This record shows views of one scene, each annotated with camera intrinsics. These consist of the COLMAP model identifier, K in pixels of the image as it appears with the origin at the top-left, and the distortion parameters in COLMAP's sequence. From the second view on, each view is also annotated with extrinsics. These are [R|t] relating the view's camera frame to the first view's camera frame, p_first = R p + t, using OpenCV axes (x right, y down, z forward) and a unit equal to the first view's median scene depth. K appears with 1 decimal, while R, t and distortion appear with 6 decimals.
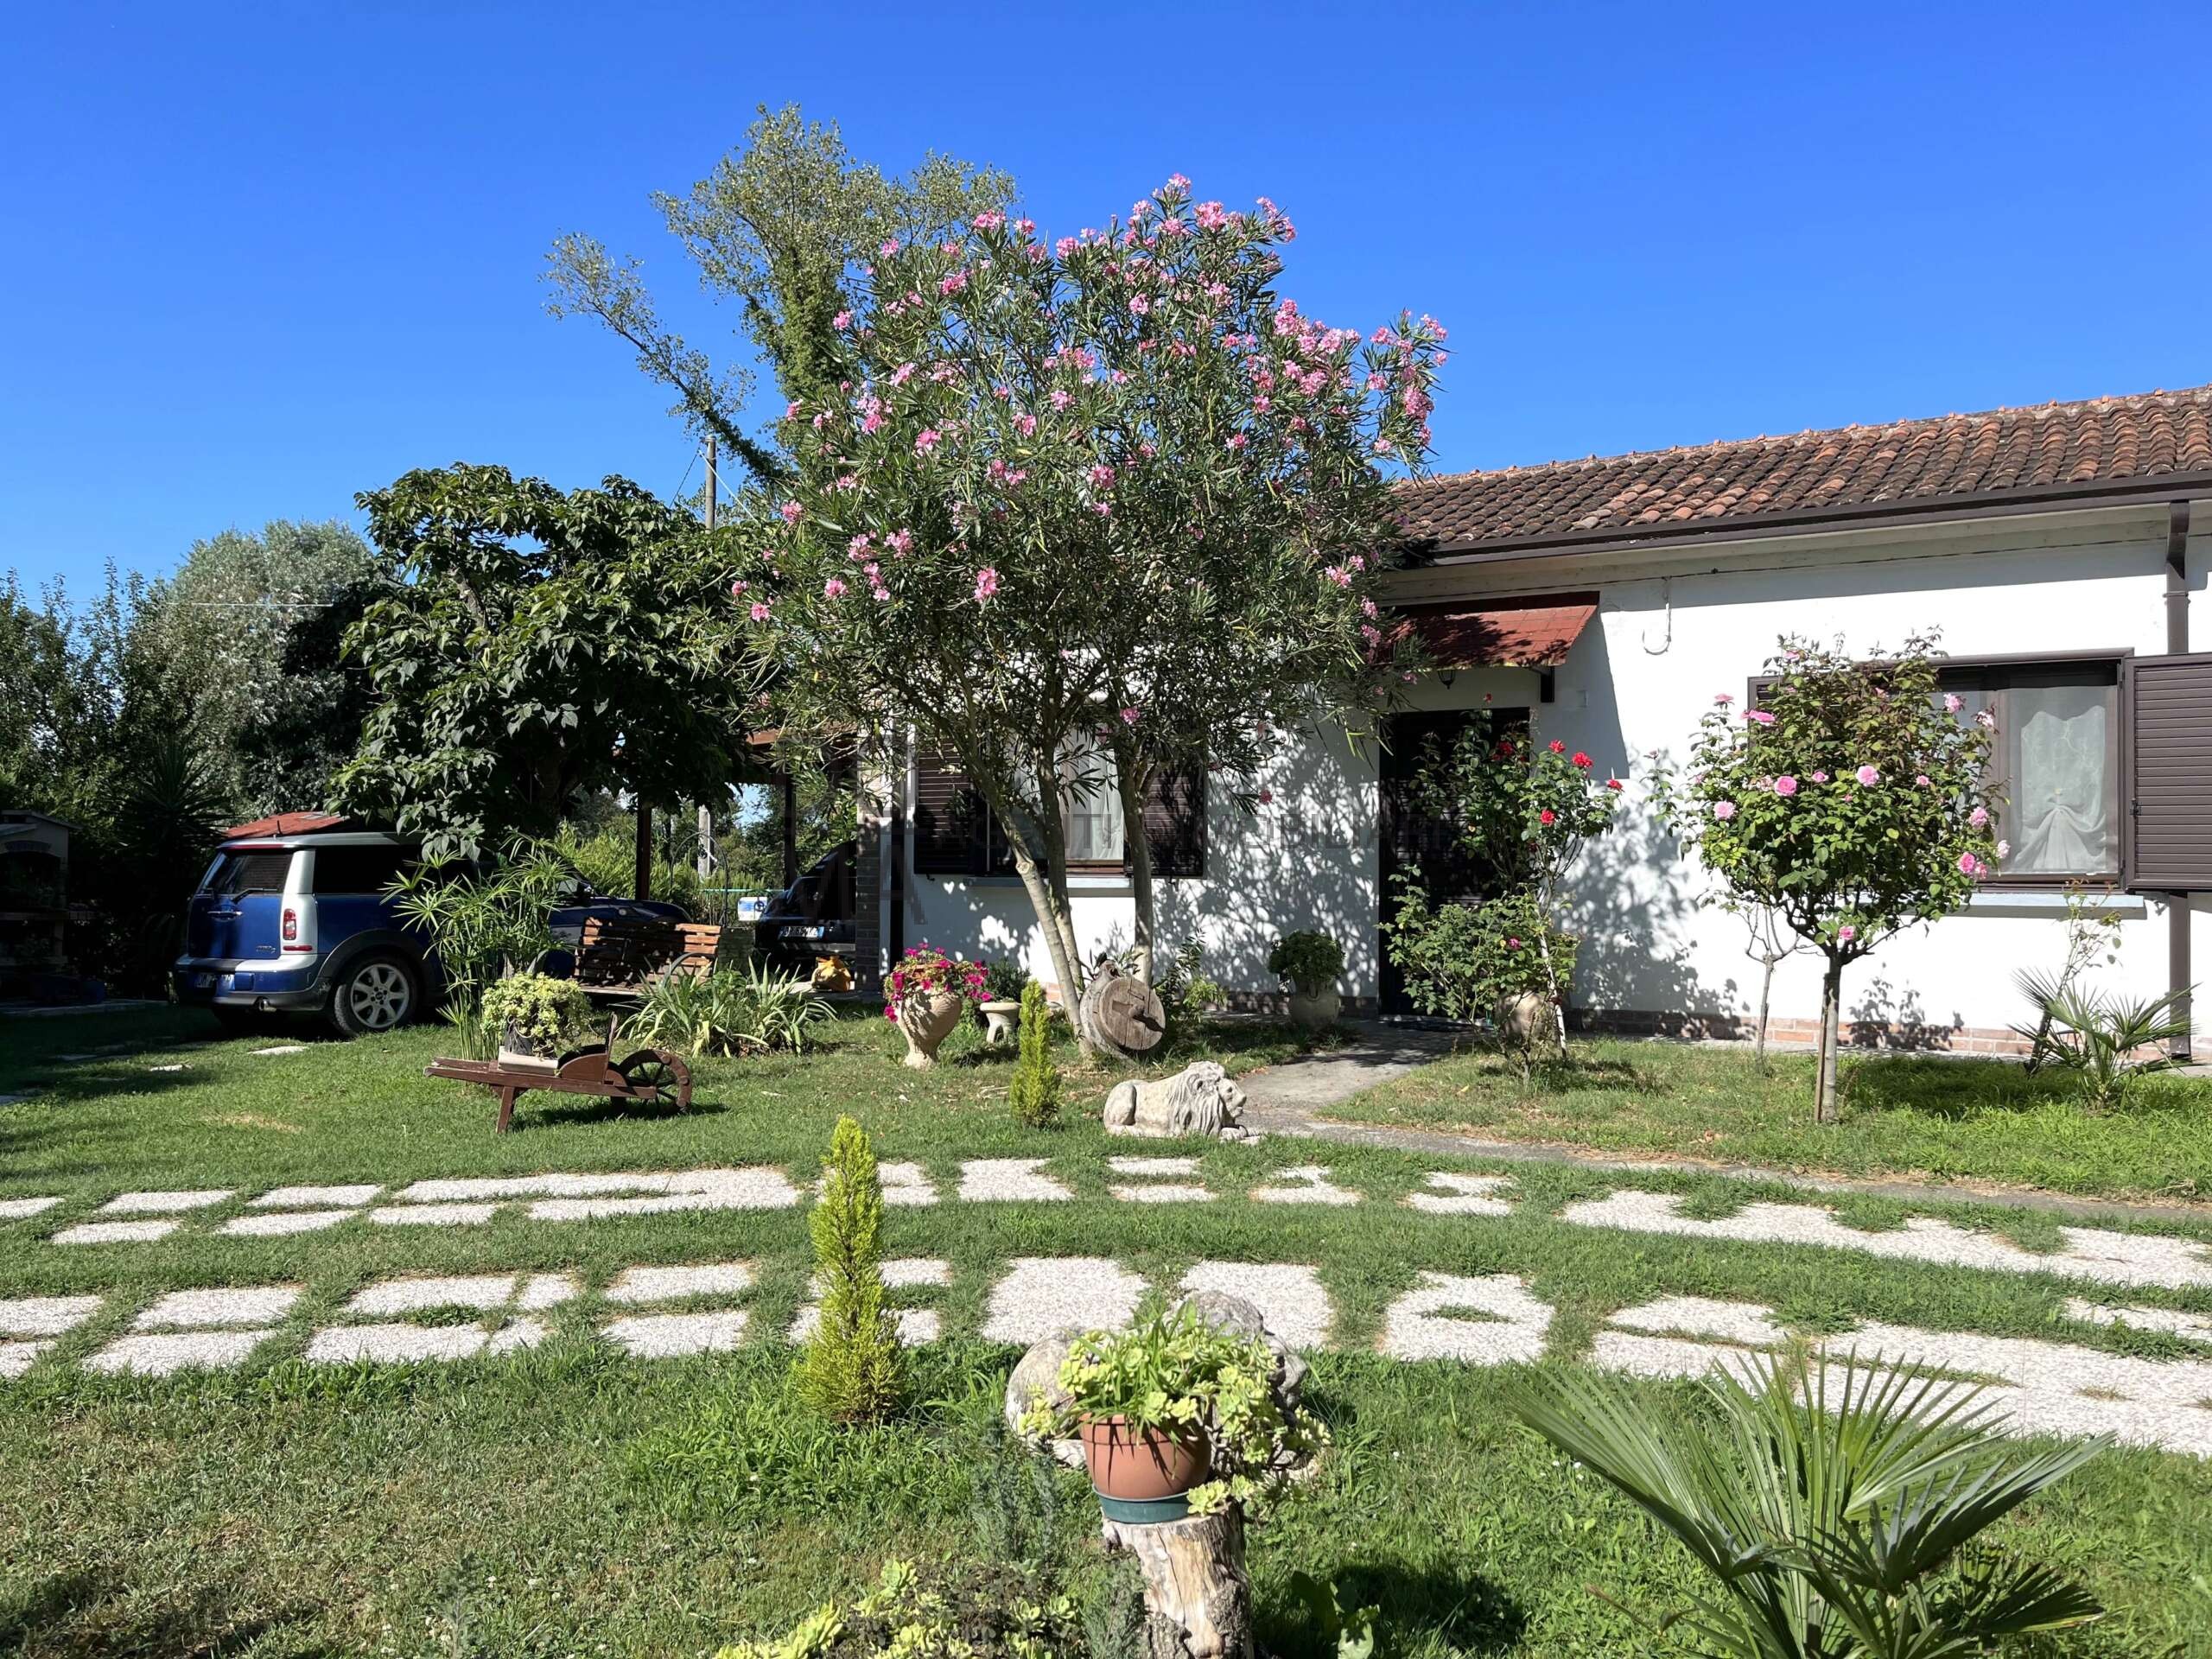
lens RADIAL K [[1664.9, 0, 1088.3], [0, 1664.9, 842.3], [0, 0, 1]] dist [0.055595, -0.073580]
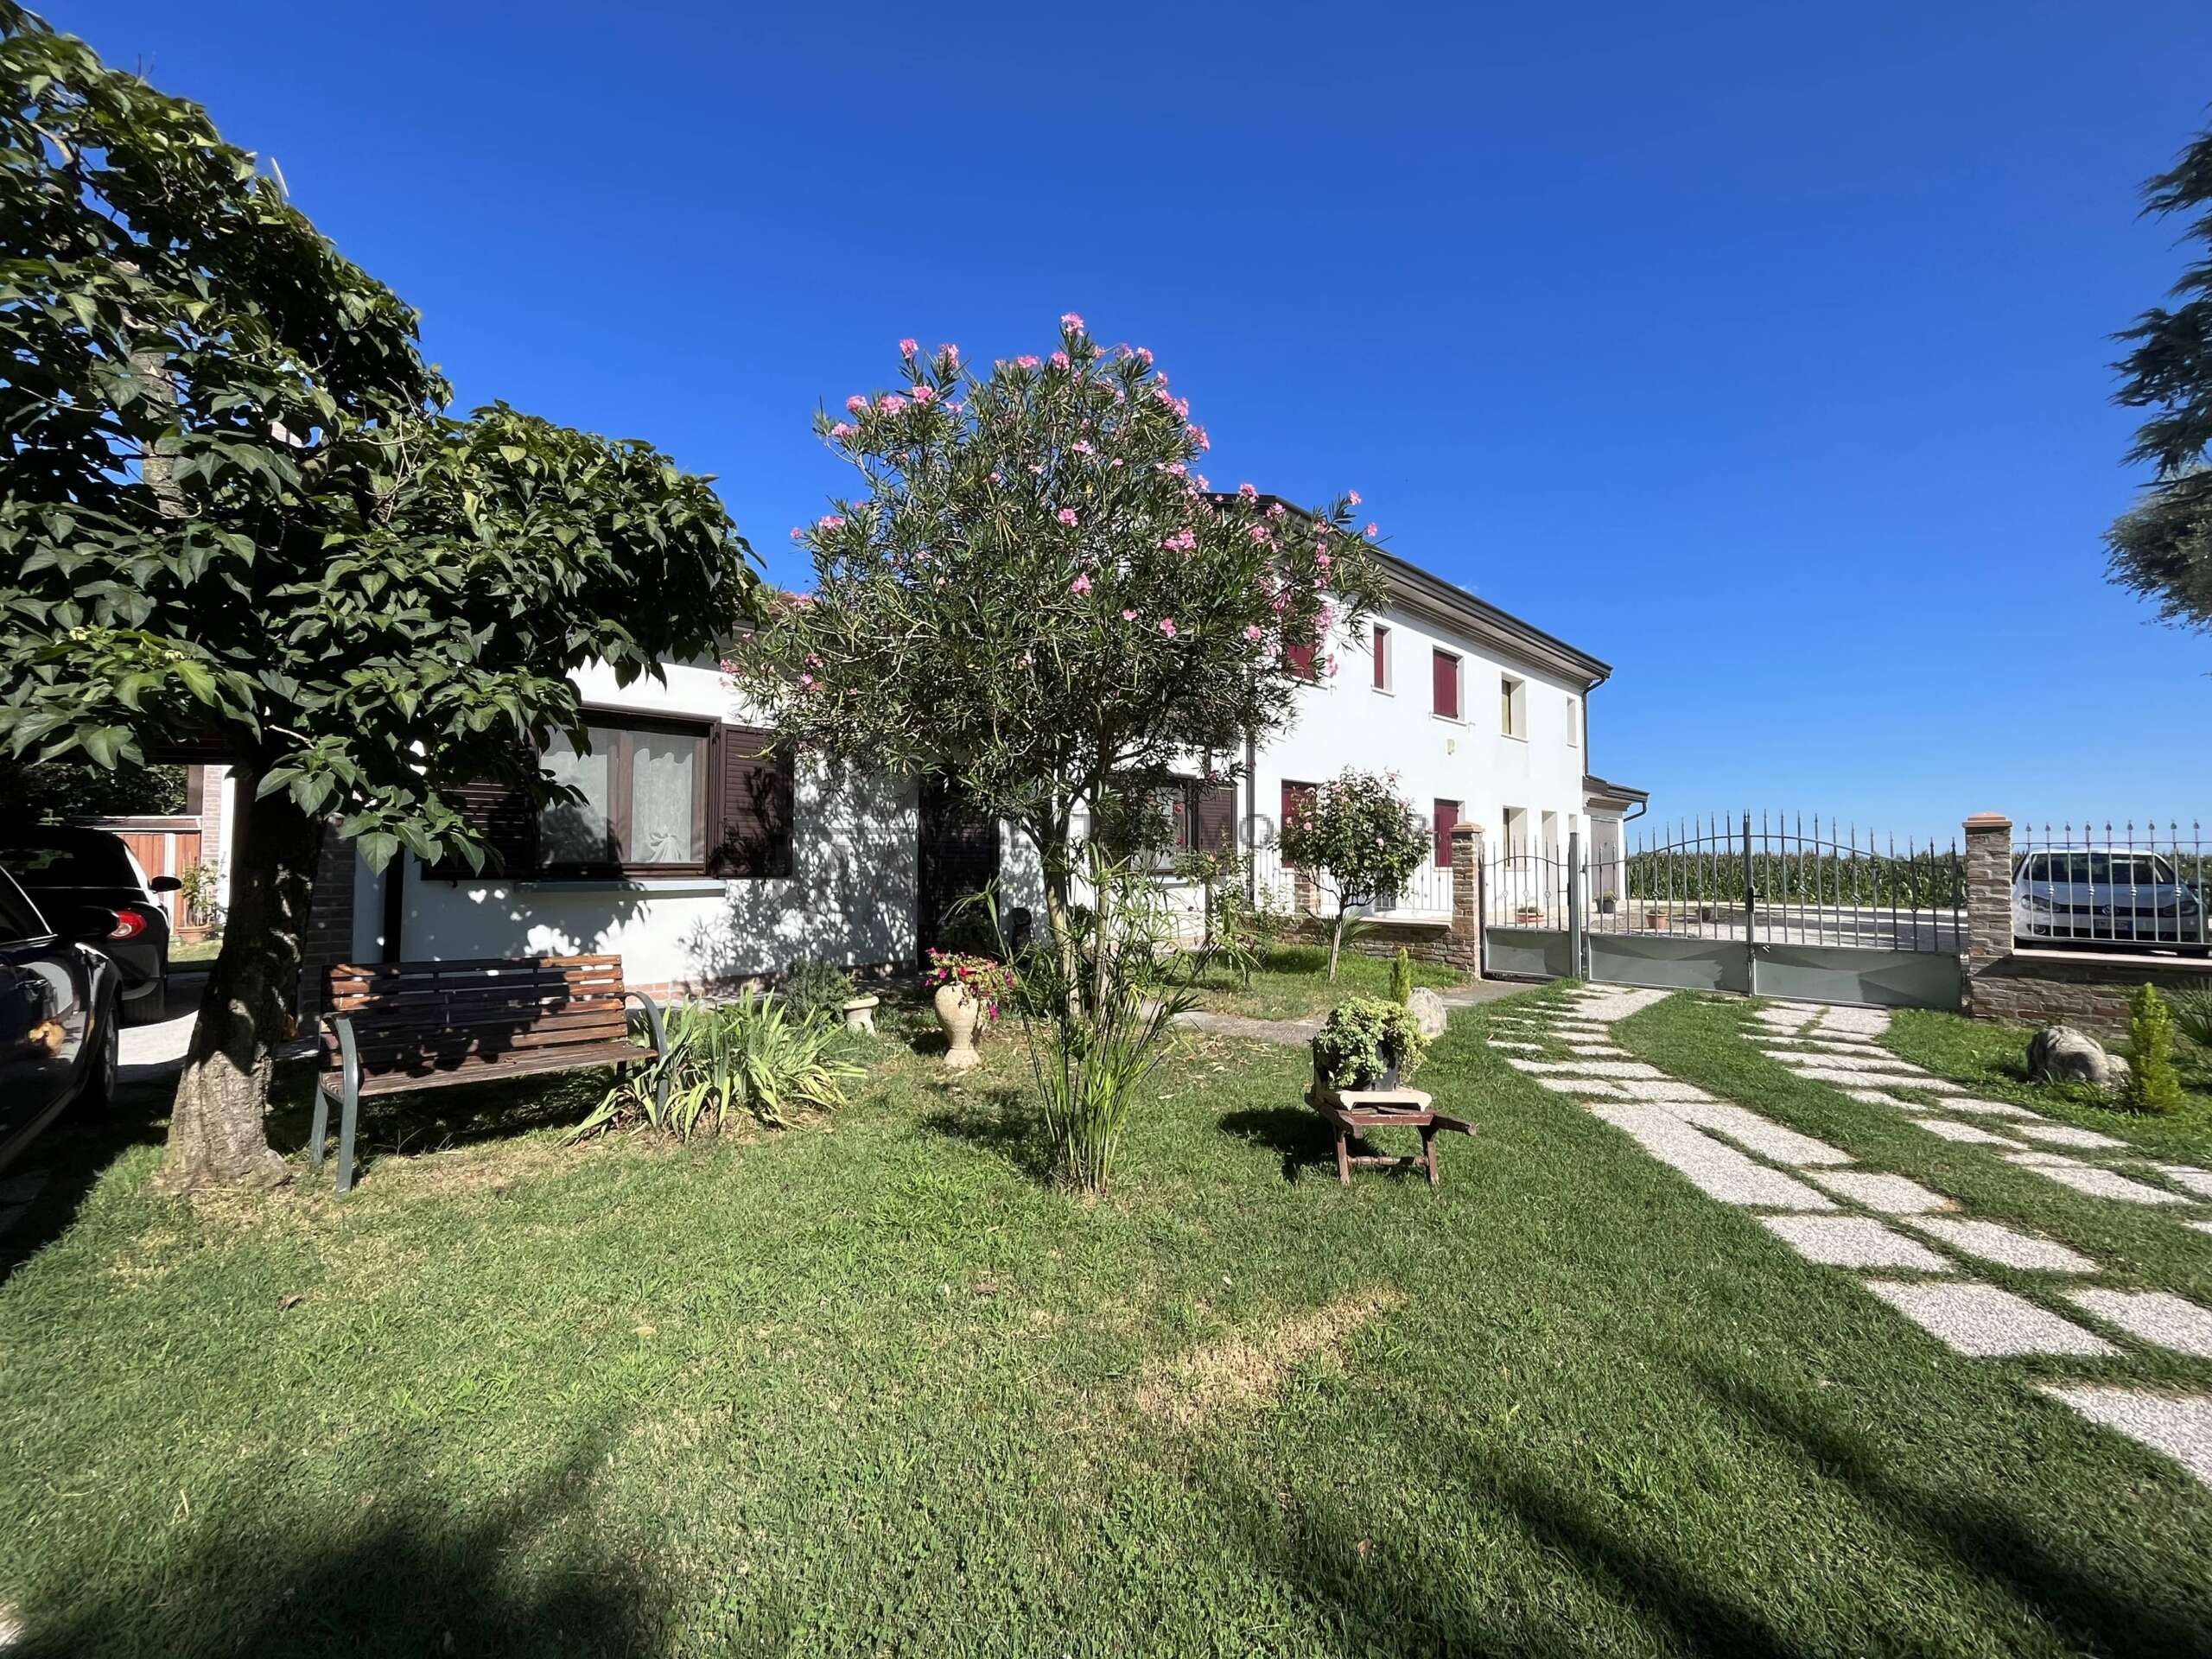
lens RADIAL K [[902.4, 0, 1100.3], [0, 902.4, 821.6], [0, 0, 1]] dist [-0.001613, -0.000116]
pose [[0.253034, 0.040606, 0.966605, -0.532346], [-0.012032, 0.999174, -0.038825, 0.002828], [-0.967383, -0.001807, 0.253314, 0.646433]]
